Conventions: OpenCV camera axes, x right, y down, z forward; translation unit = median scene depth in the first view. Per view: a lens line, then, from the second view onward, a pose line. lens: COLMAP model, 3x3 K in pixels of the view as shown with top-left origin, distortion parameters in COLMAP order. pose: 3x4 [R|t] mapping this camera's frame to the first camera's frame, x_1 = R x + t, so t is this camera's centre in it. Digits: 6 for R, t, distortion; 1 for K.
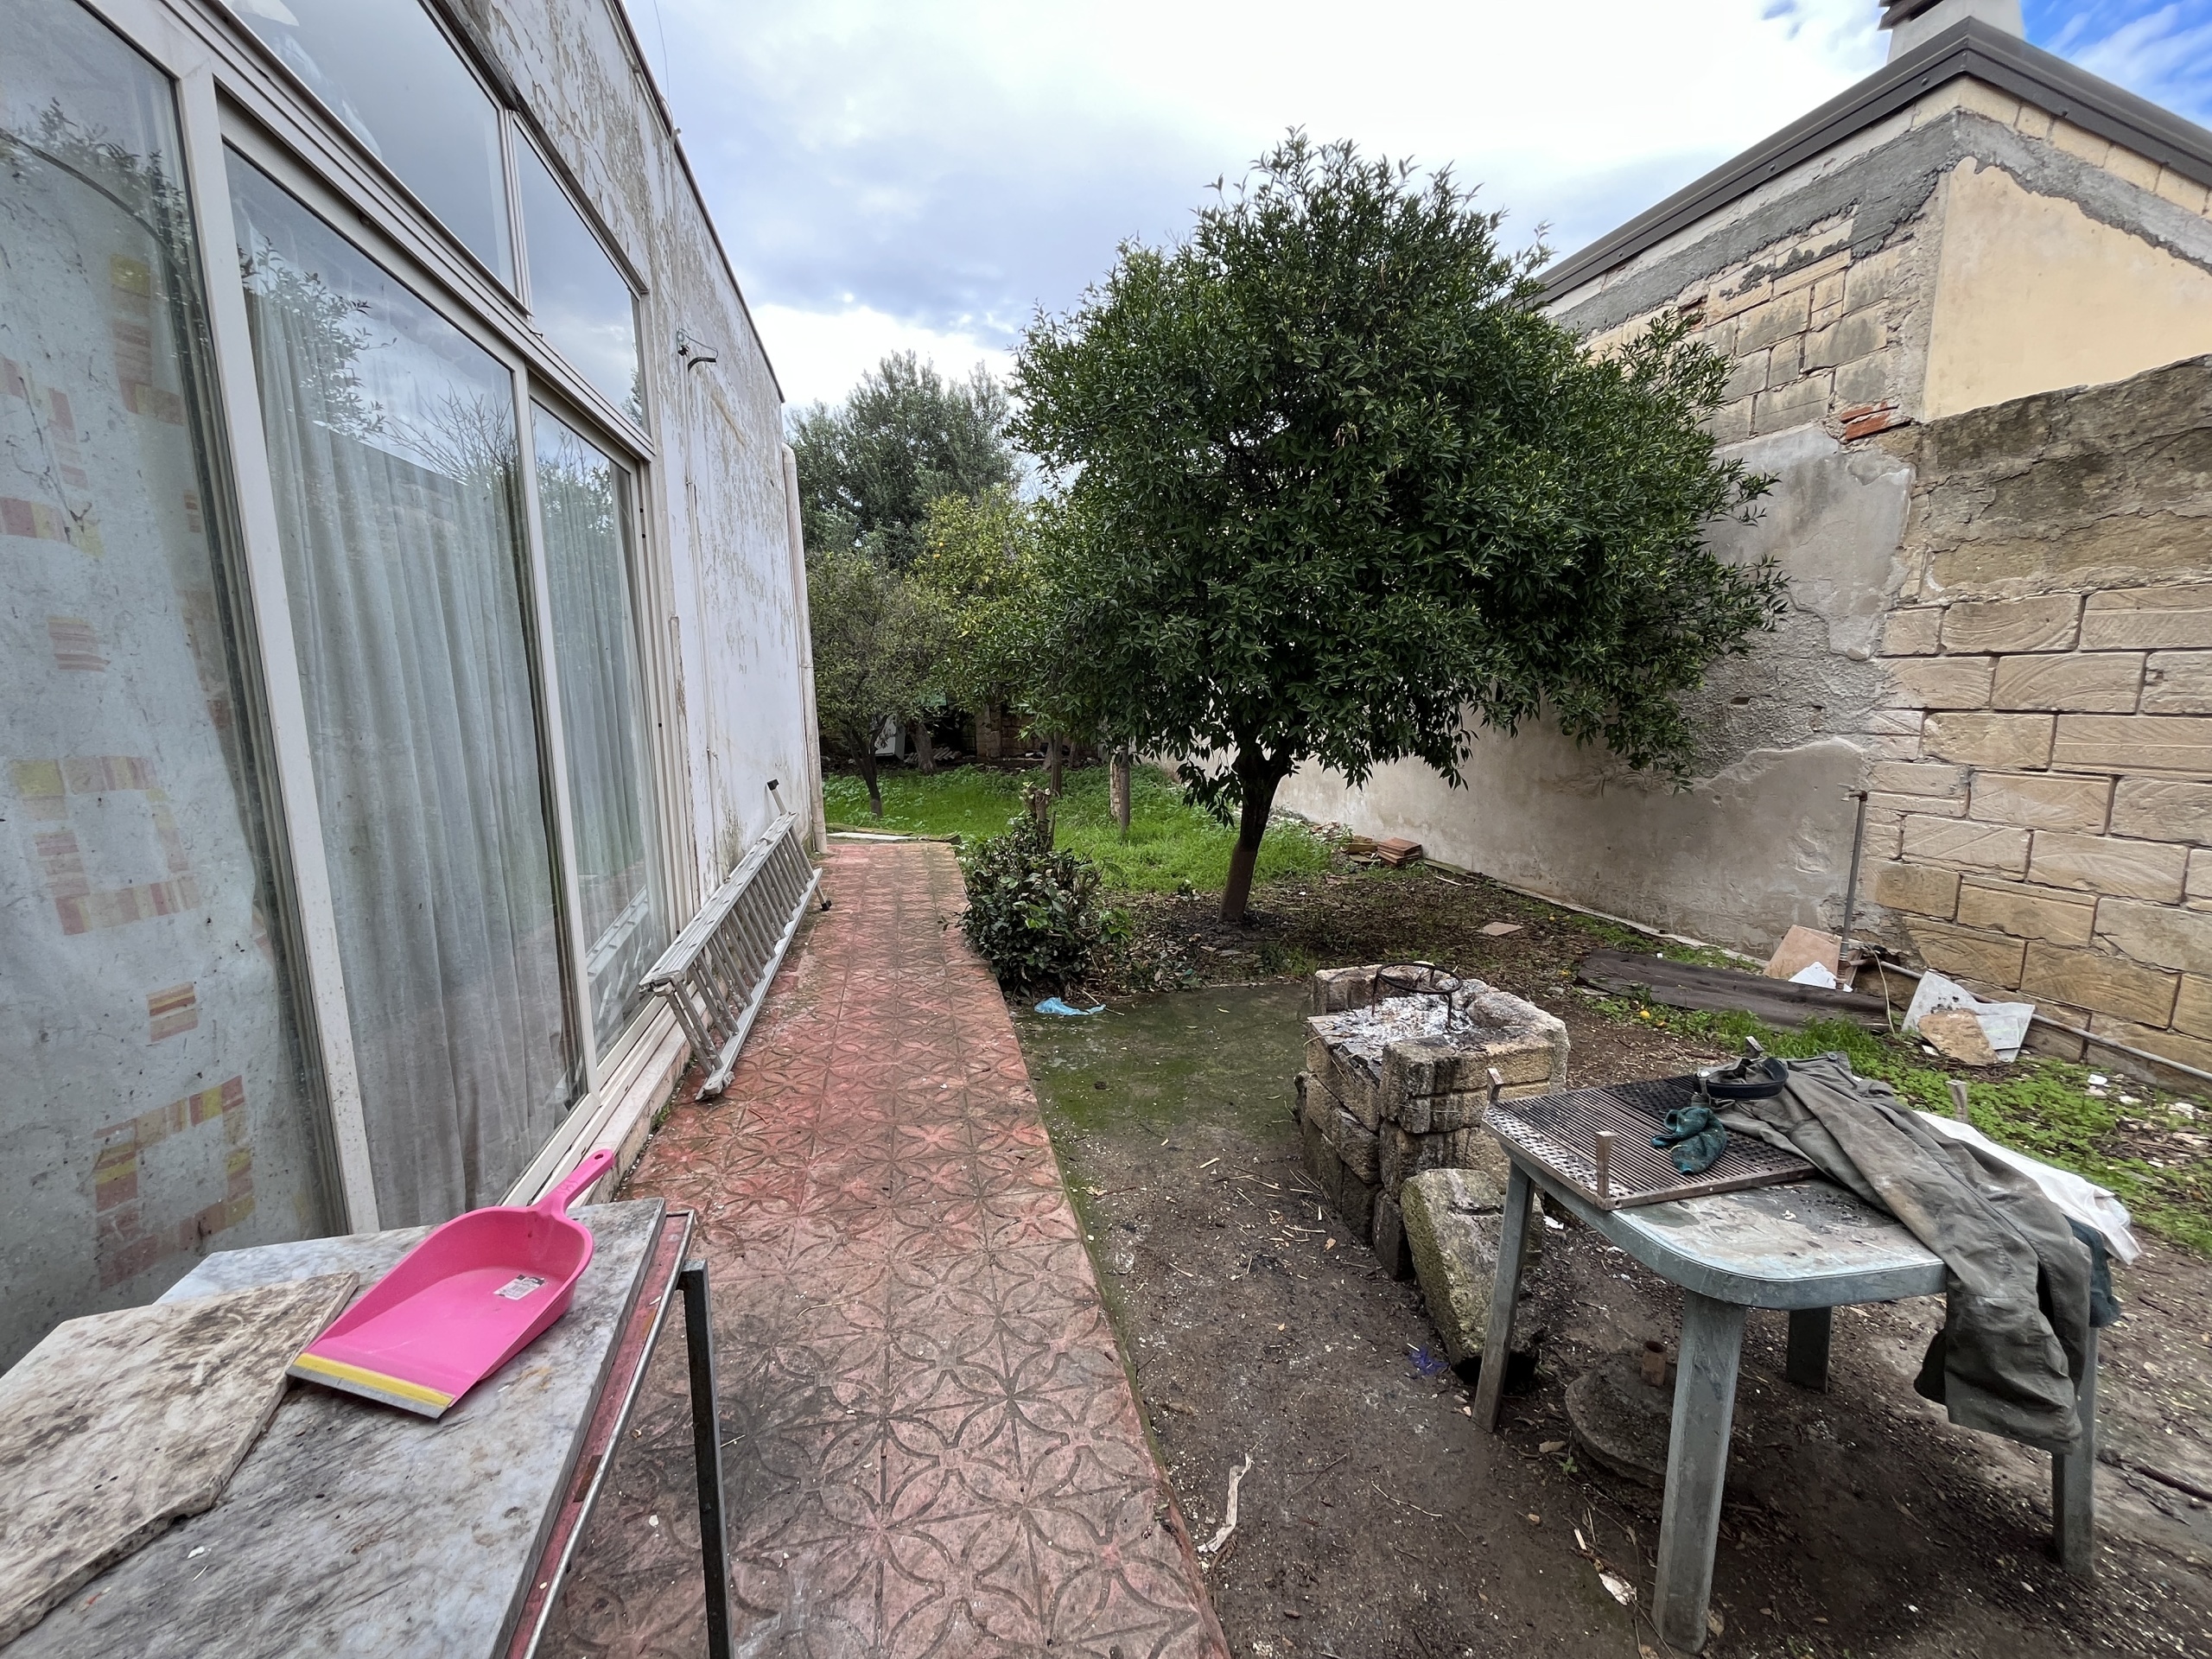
lens RADIAL K [[894.5, 0, 1096.6], [0, 894.5, 835.2], [0, 0, 1]] dist [-0.001798, -0.000592]
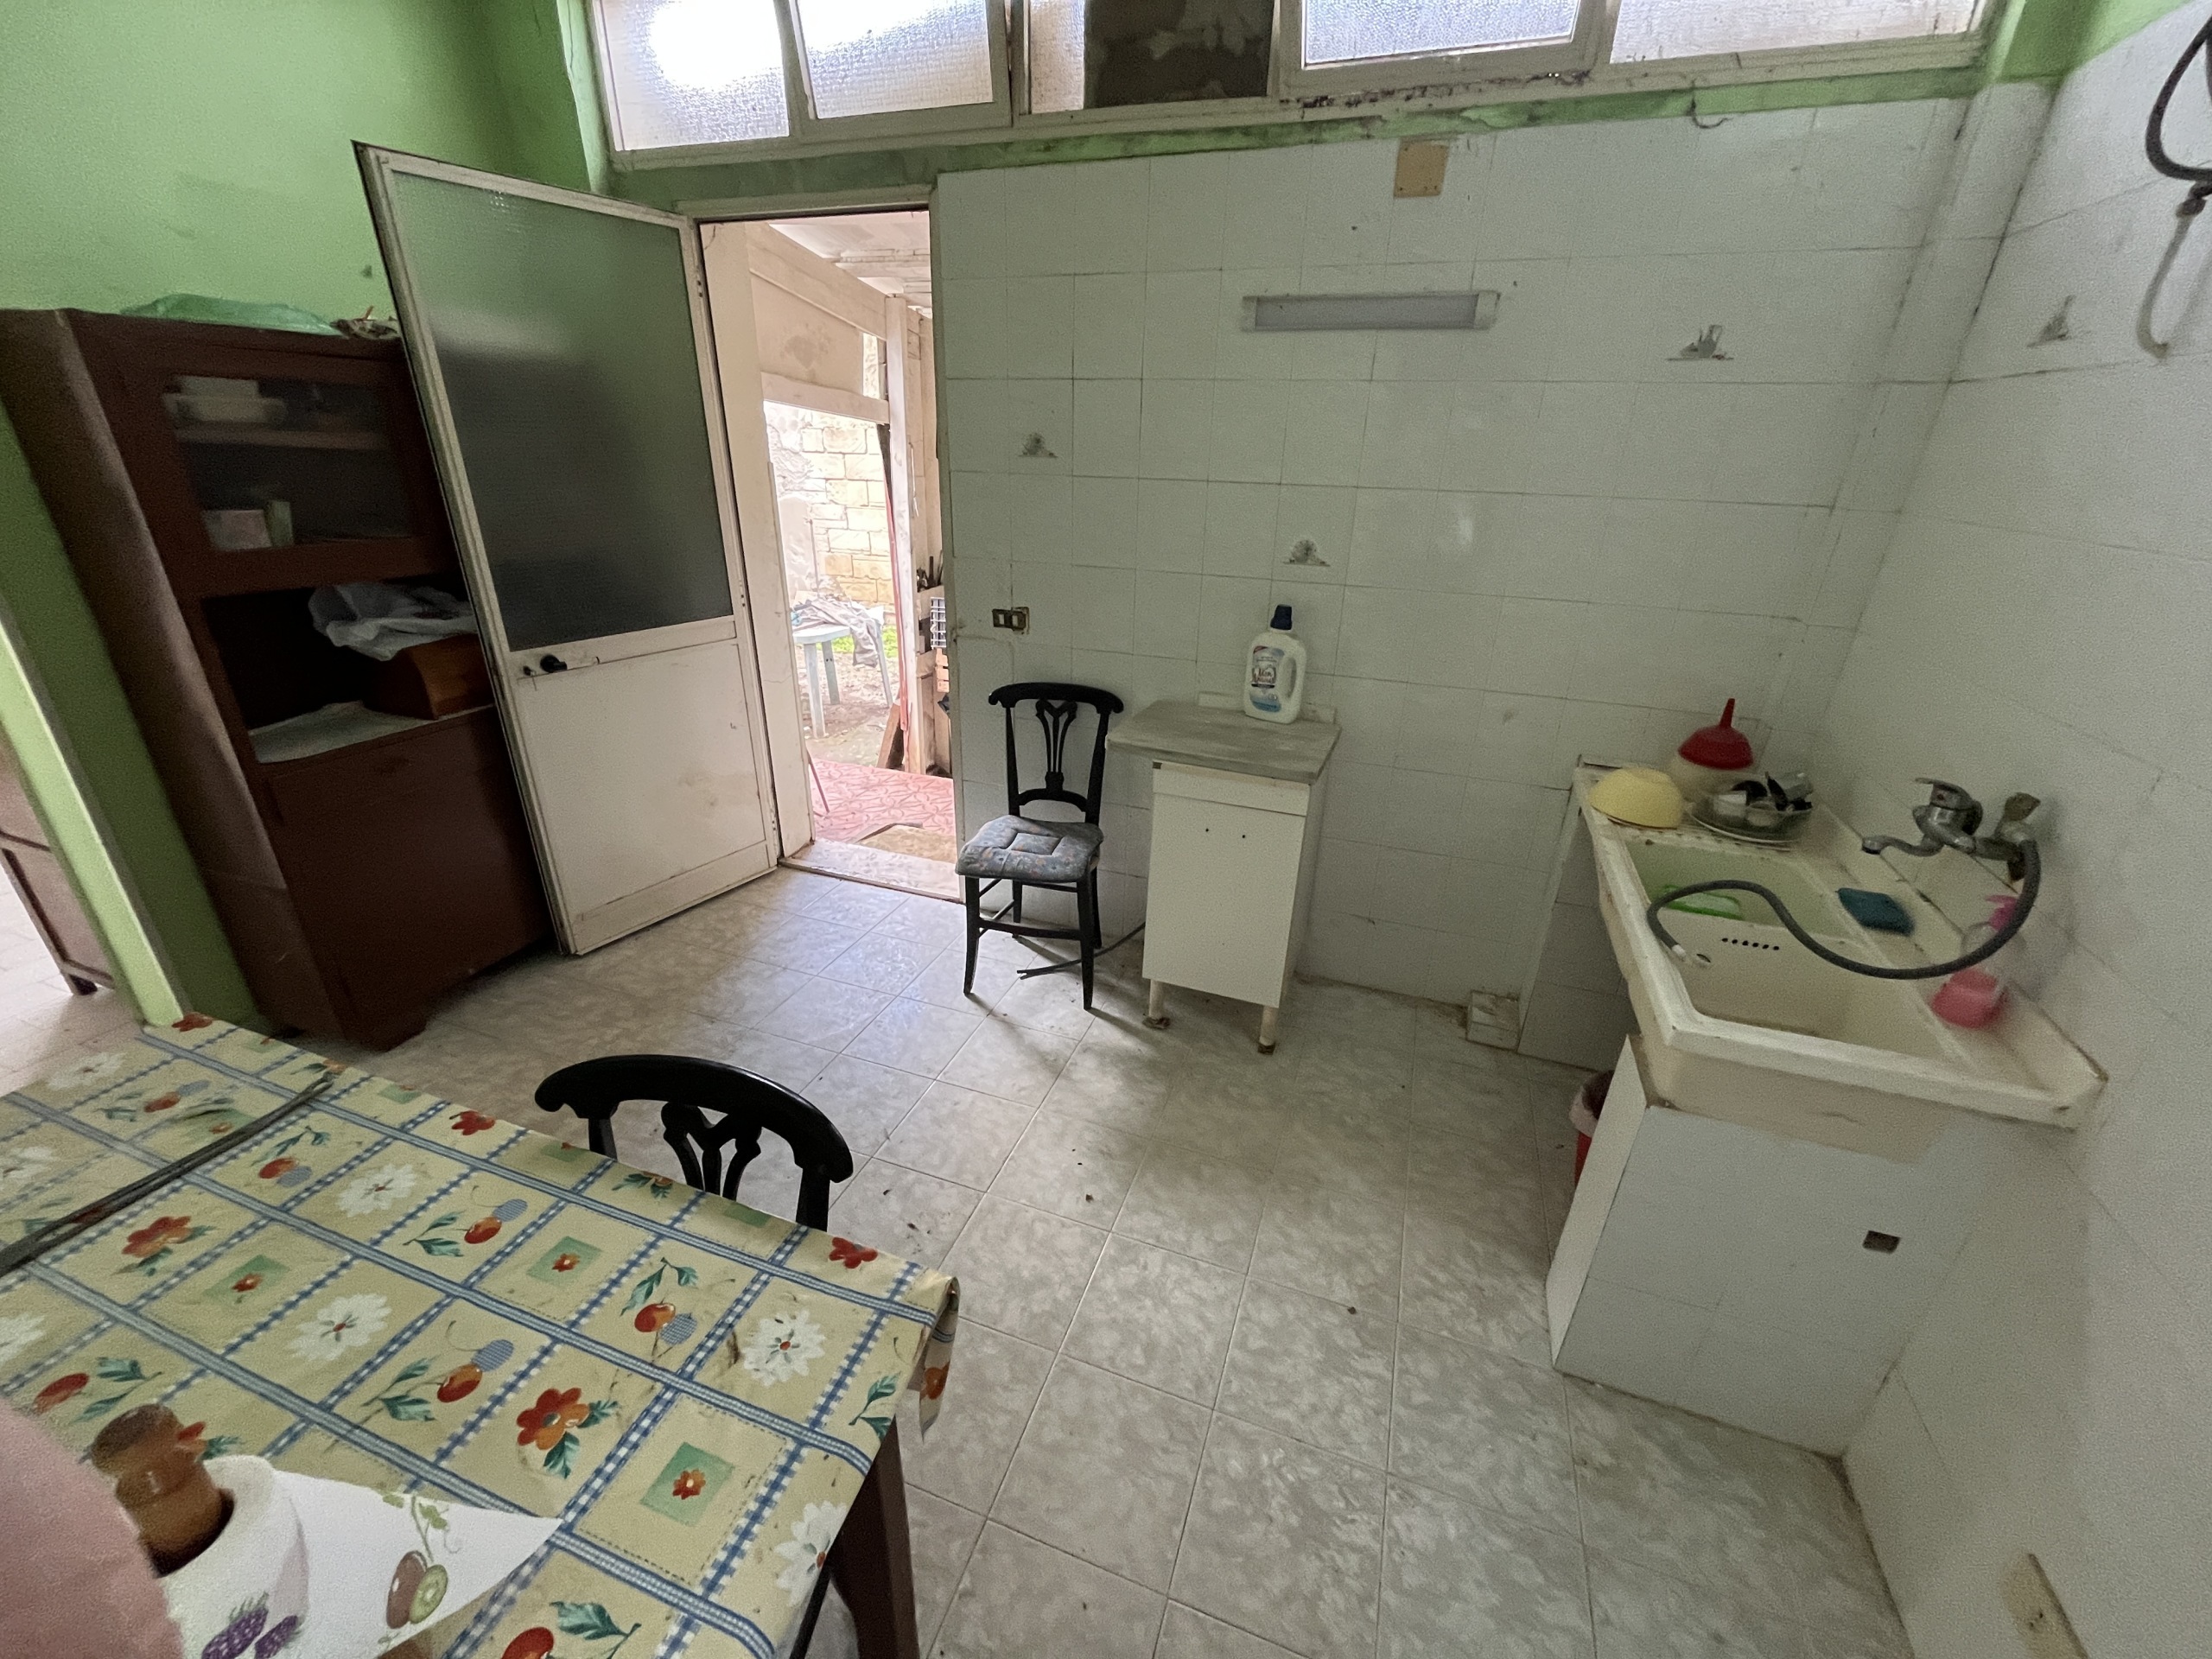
lens RADIAL K [[894.5, 0, 1096.6], [0, 894.5, 835.2], [0, 0, 1]] dist [-0.001798, -0.000592]
pose [[0.533182, -0.324546, 0.781273, -0.707183], [0.108823, 0.942128, 0.317099, 0.059426], [-0.838973, -0.084051, 0.537644, -0.804503]]
